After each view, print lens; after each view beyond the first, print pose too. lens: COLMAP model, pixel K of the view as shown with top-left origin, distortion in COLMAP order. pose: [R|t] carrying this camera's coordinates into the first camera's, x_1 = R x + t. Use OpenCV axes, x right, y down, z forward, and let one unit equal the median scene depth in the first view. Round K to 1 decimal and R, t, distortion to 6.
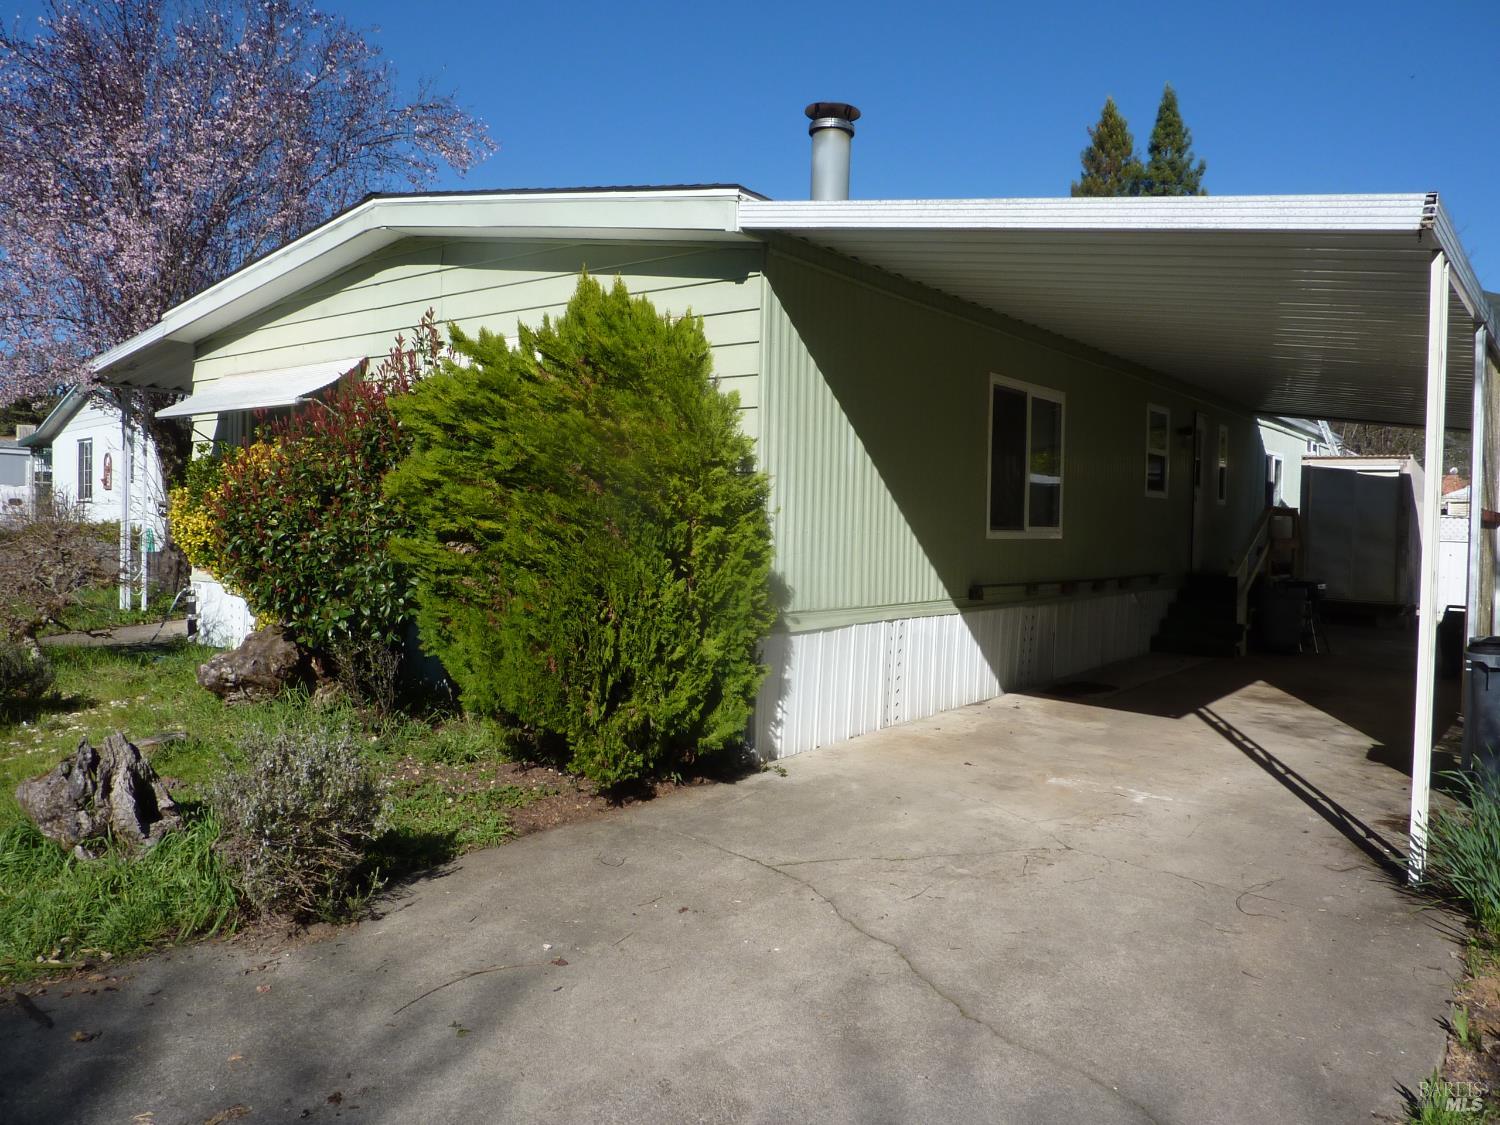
lens RADIAL K [[1097.2, 0, 750.0], [0, 1097.2, 562.5], [0, 0, 1]] dist [-0.030408, 0.016275]
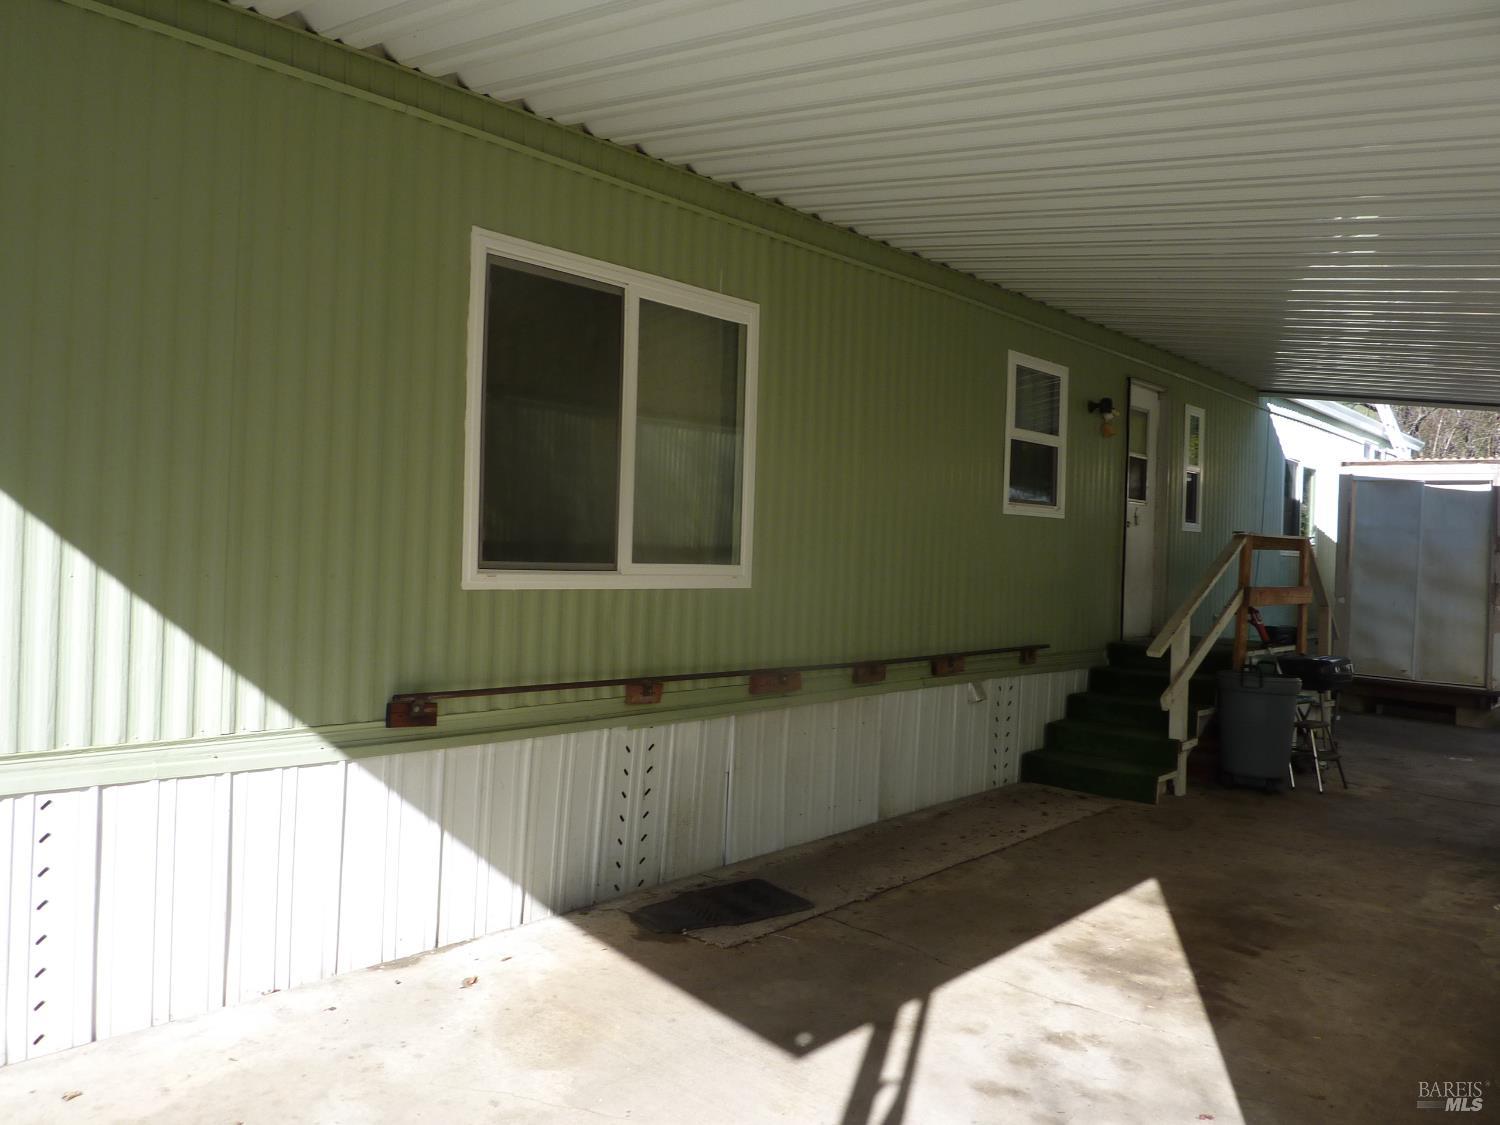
lens RADIAL K [[1103.5, 0, 750.0], [0, 1103.5, 562.5], [0, 0, 1]] dist [-0.025566, -0.003975]
pose [[0.995952, 0.011030, -0.089204, 0.279810], [-0.013634, 0.999497, -0.028635, -0.015832], [0.088843, 0.029735, 0.995602, 0.411497]]
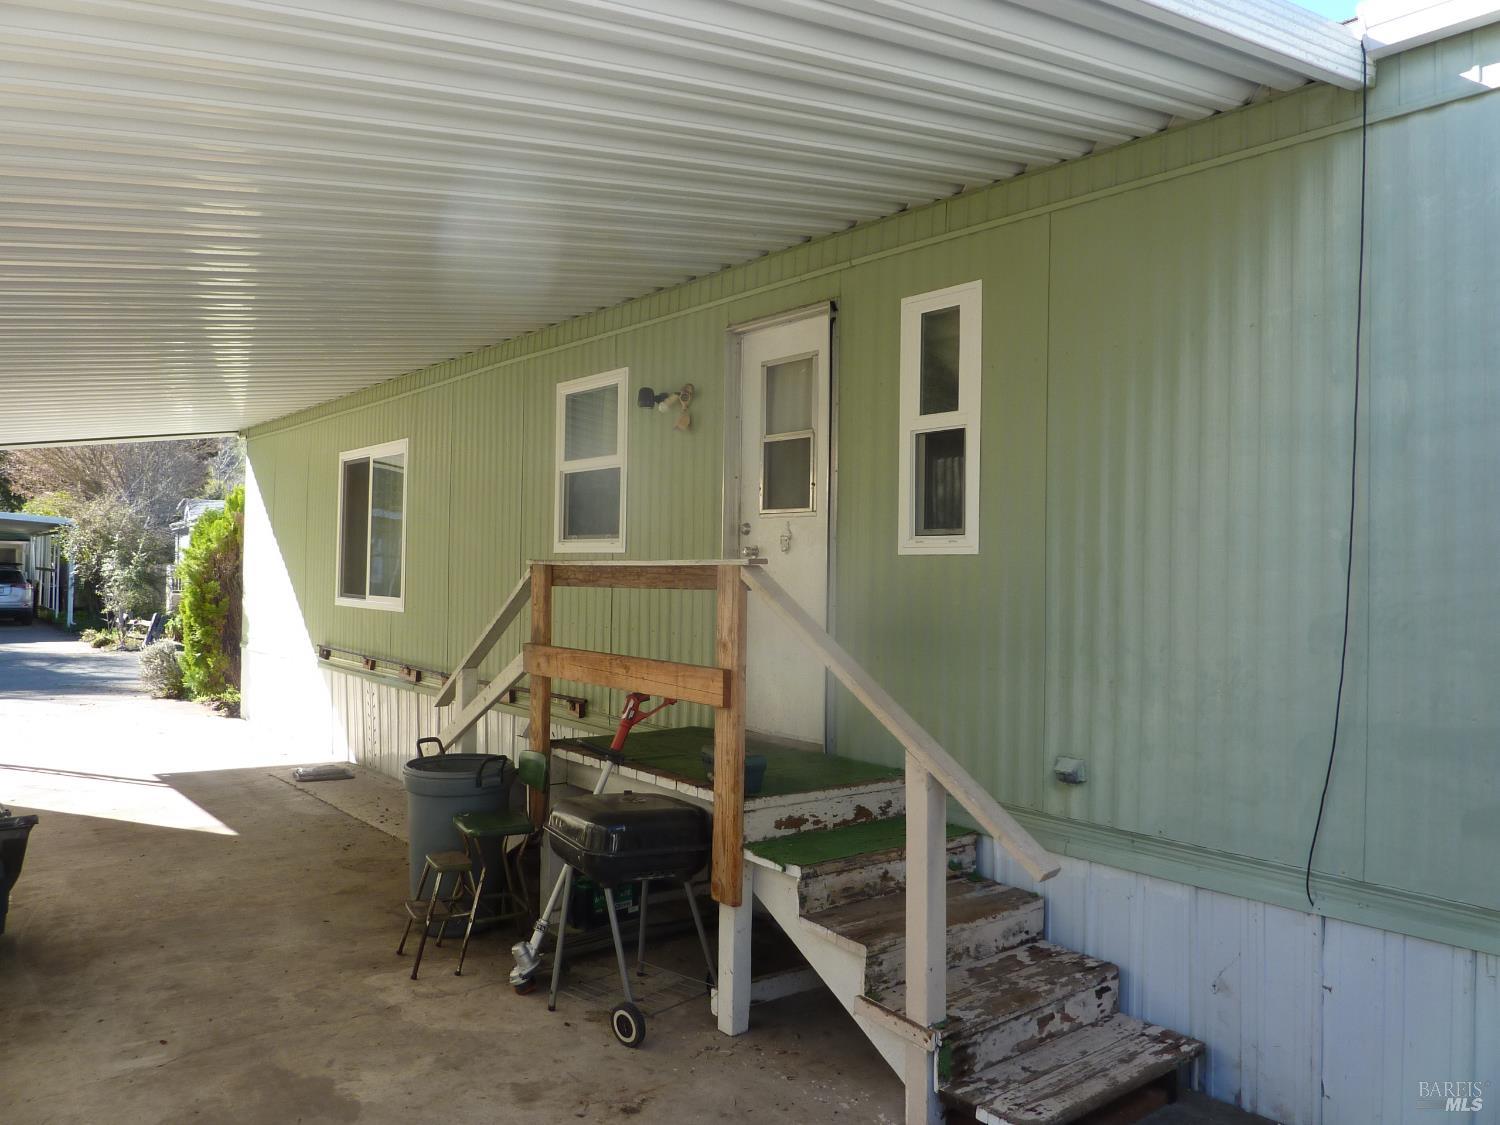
lens RADIAL K [[1097.2, 0, 750.0], [0, 1097.2, 562.5], [0, 0, 1]] dist [-0.030408, 0.016275]
pose [[-0.217262, -0.034705, -0.975496, 0.879755], [-0.062666, 0.997802, -0.021542, -0.049155], [0.974100, 0.056450, -0.218960, 1.216071]]
